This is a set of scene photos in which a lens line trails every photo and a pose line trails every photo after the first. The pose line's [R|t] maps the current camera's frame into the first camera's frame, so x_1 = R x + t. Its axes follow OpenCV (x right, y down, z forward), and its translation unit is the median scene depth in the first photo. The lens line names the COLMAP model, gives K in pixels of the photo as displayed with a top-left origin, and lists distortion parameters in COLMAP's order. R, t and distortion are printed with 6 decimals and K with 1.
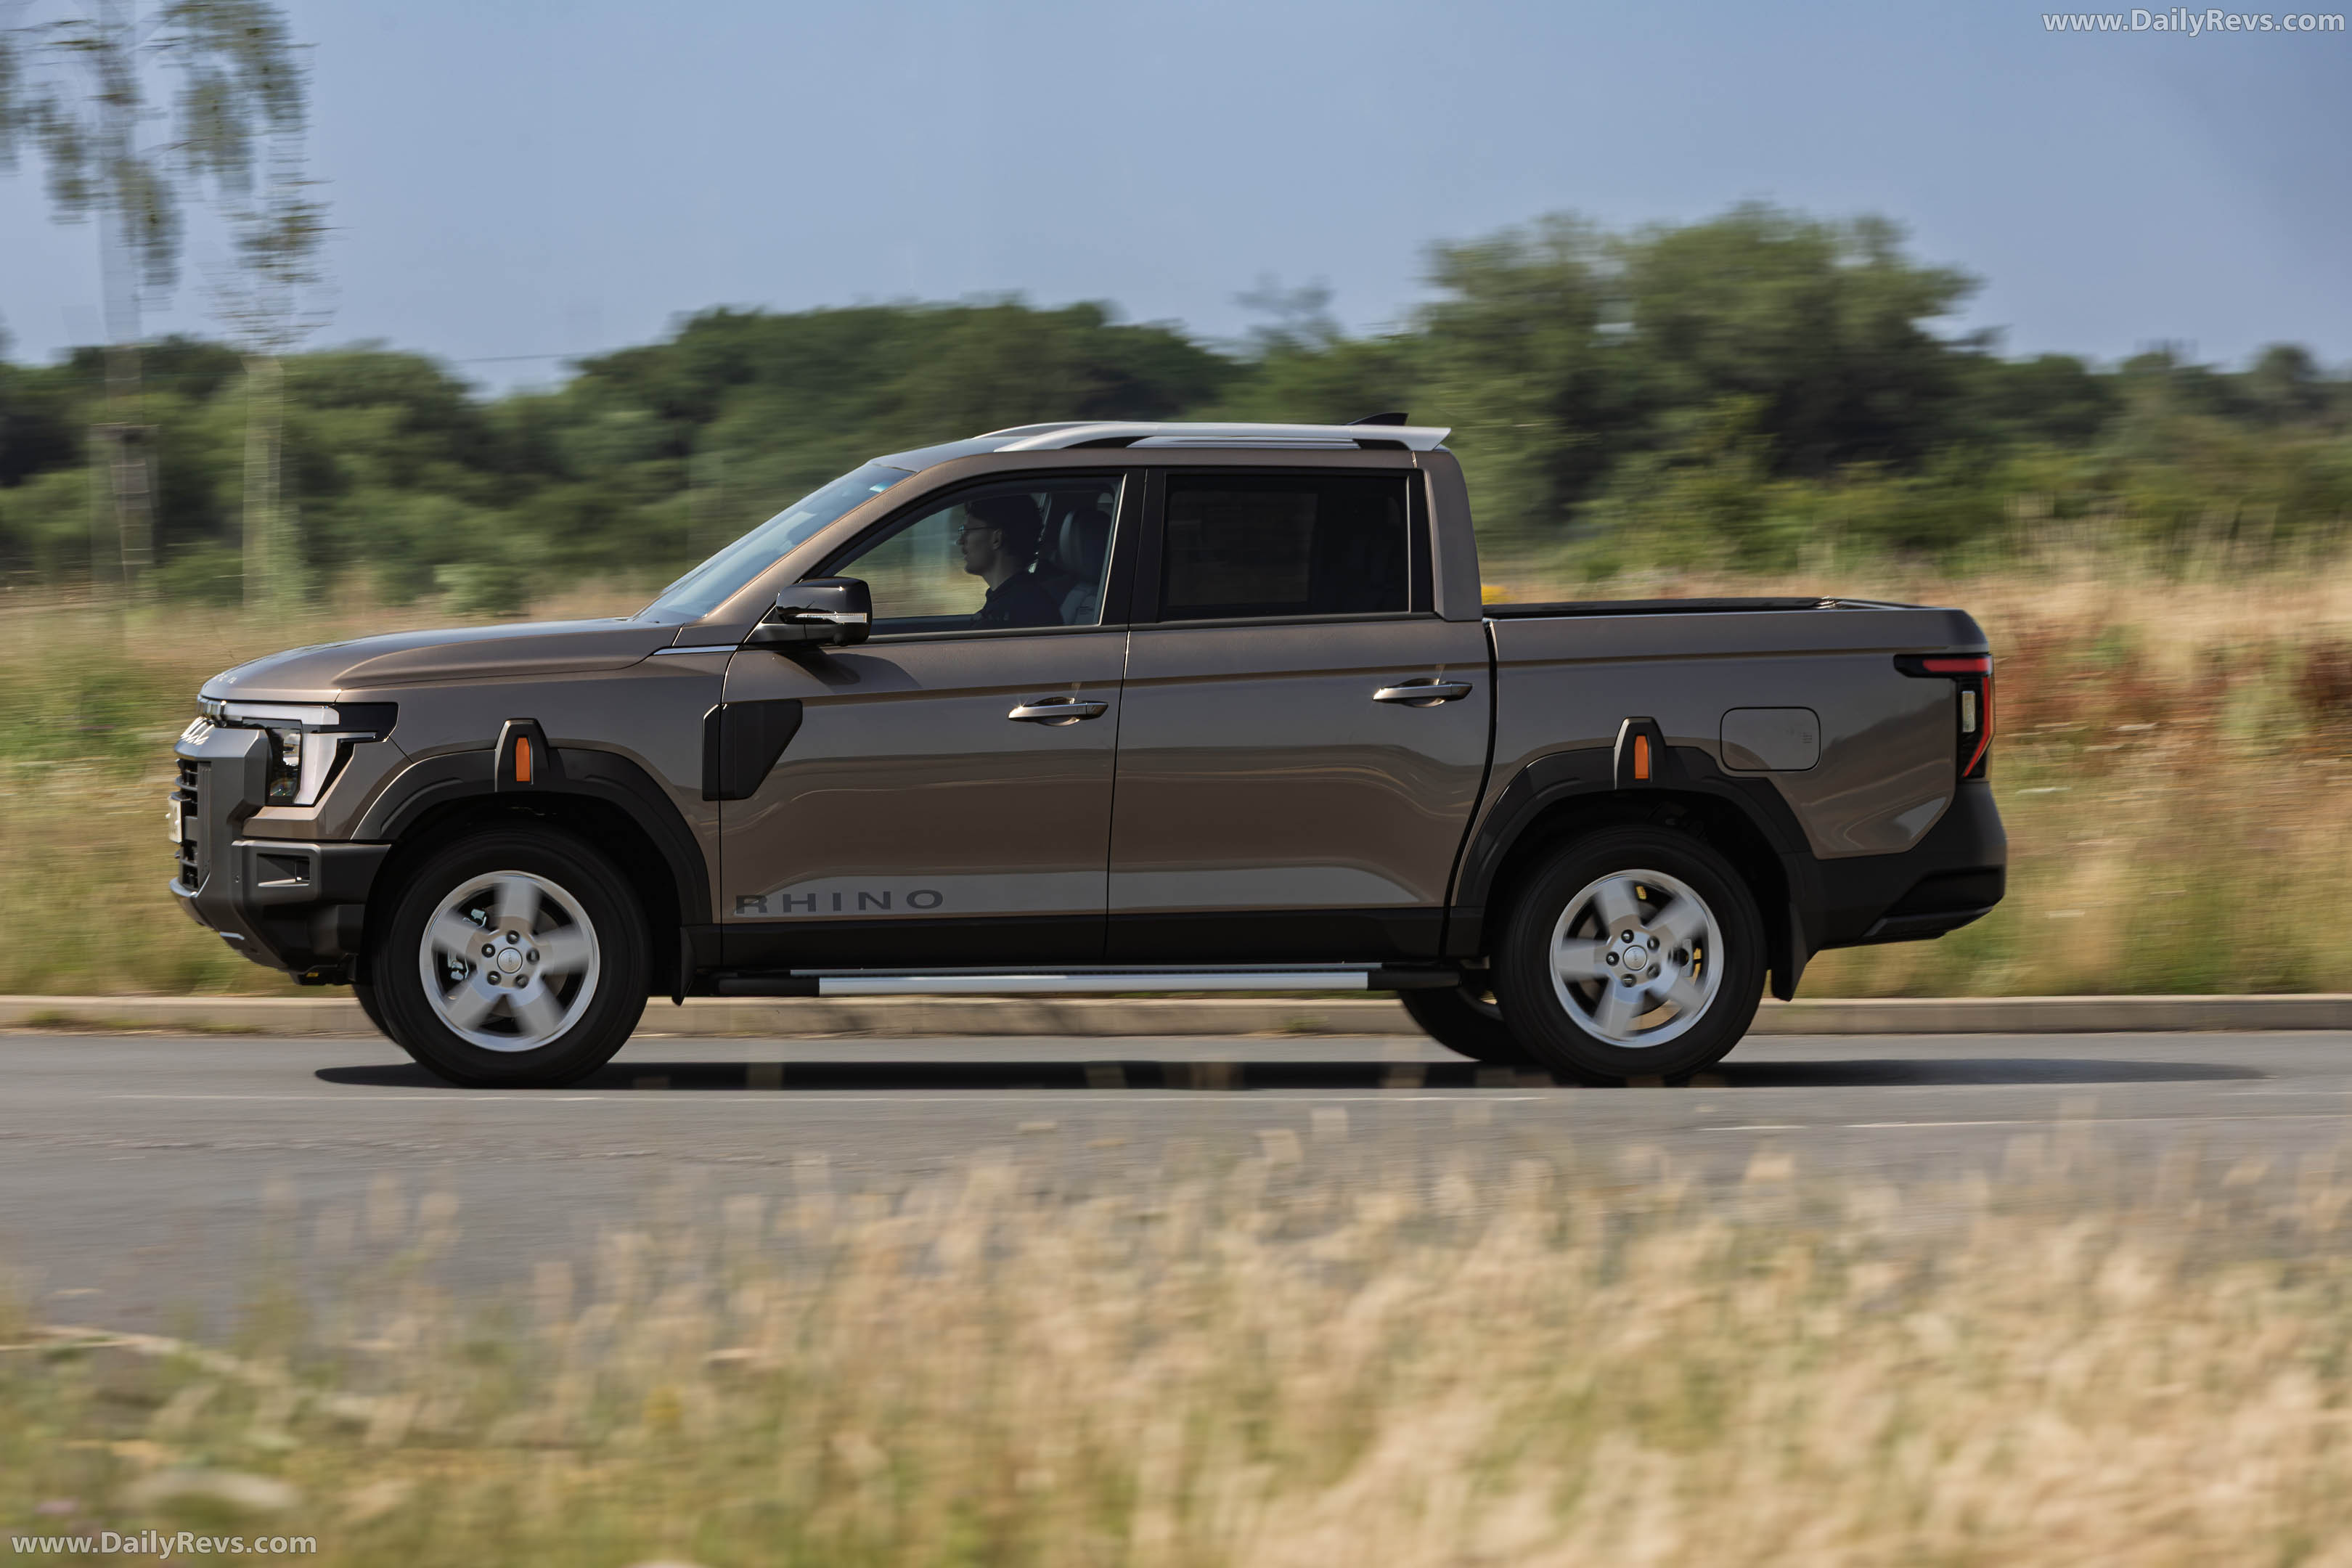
lens RADIAL K [[9549.5, 0, 1176.4], [0, 9549.5, 781.1], [0, 0, 1]] dist [-0.513151, 0.000000]
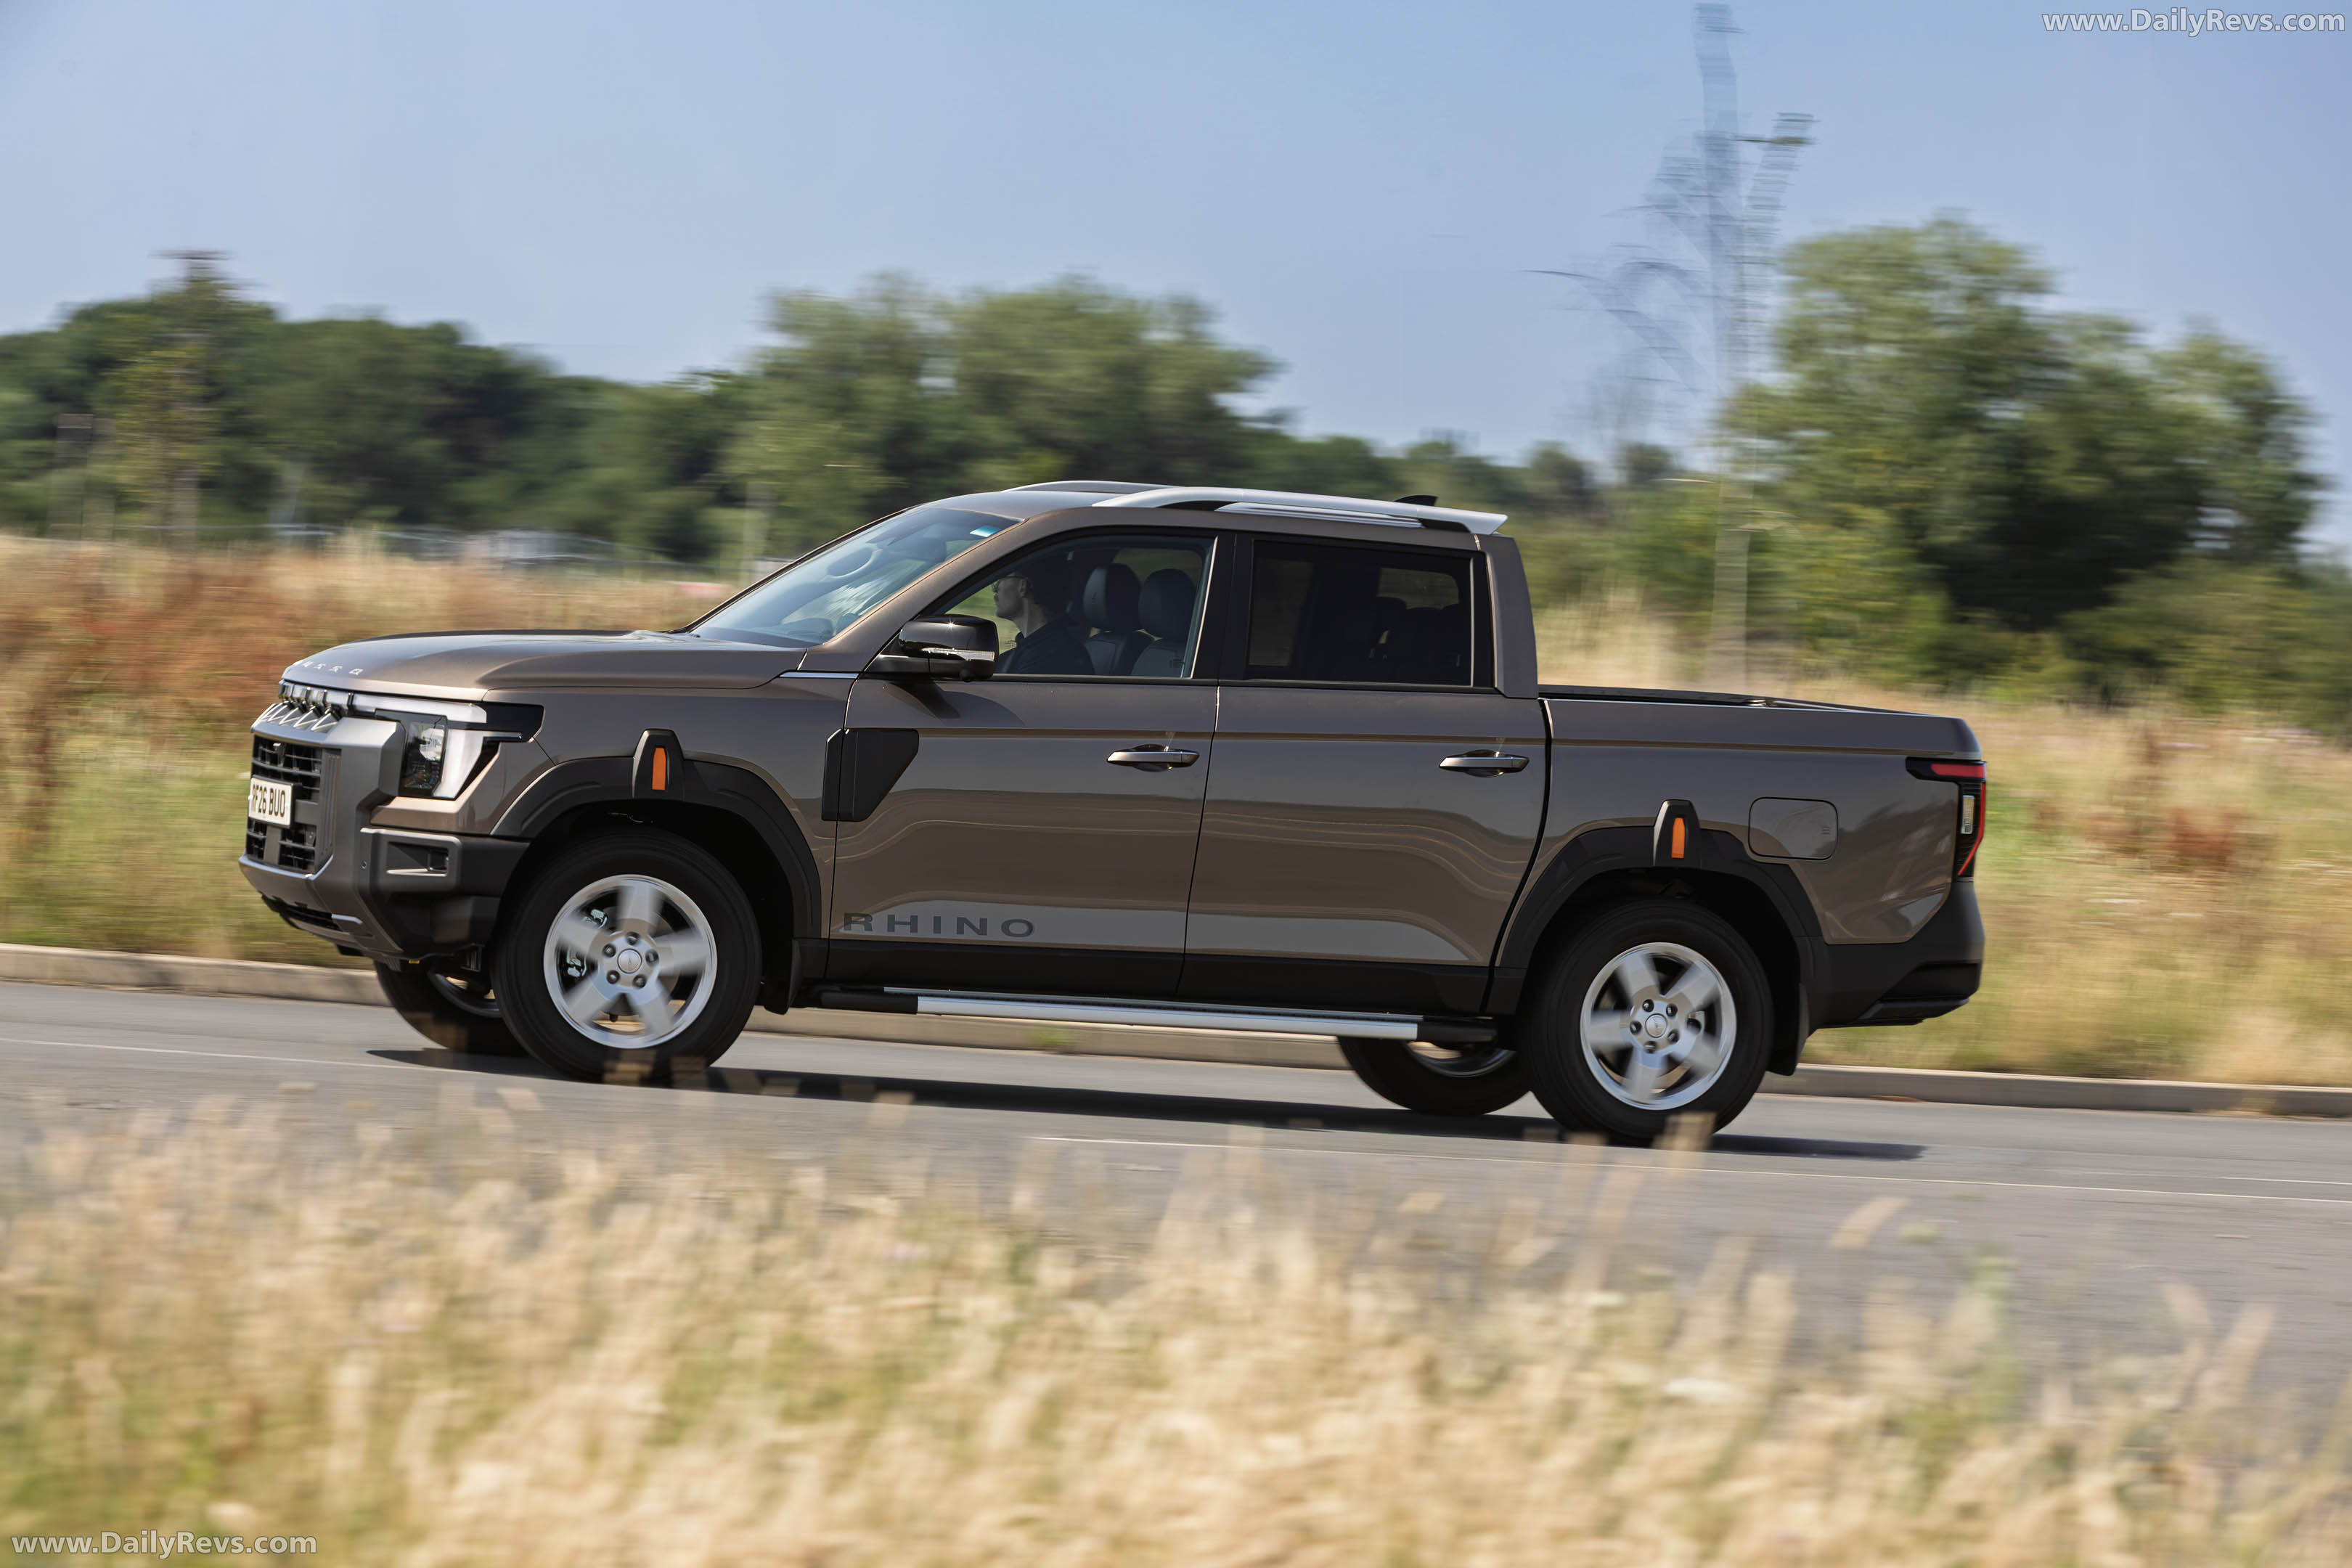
lens RADIAL K [[8705.1, 0, 1175.6], [0, 8705.1, 786.1], [0, 0, 1]] dist [-0.488891, 0.000000]
pose [[0.983782, 0.068614, 0.165729, -0.165981], [-0.068980, 0.997612, -0.003552, -0.000927], [-0.165577, -0.007937, 0.986165, 0.054846]]
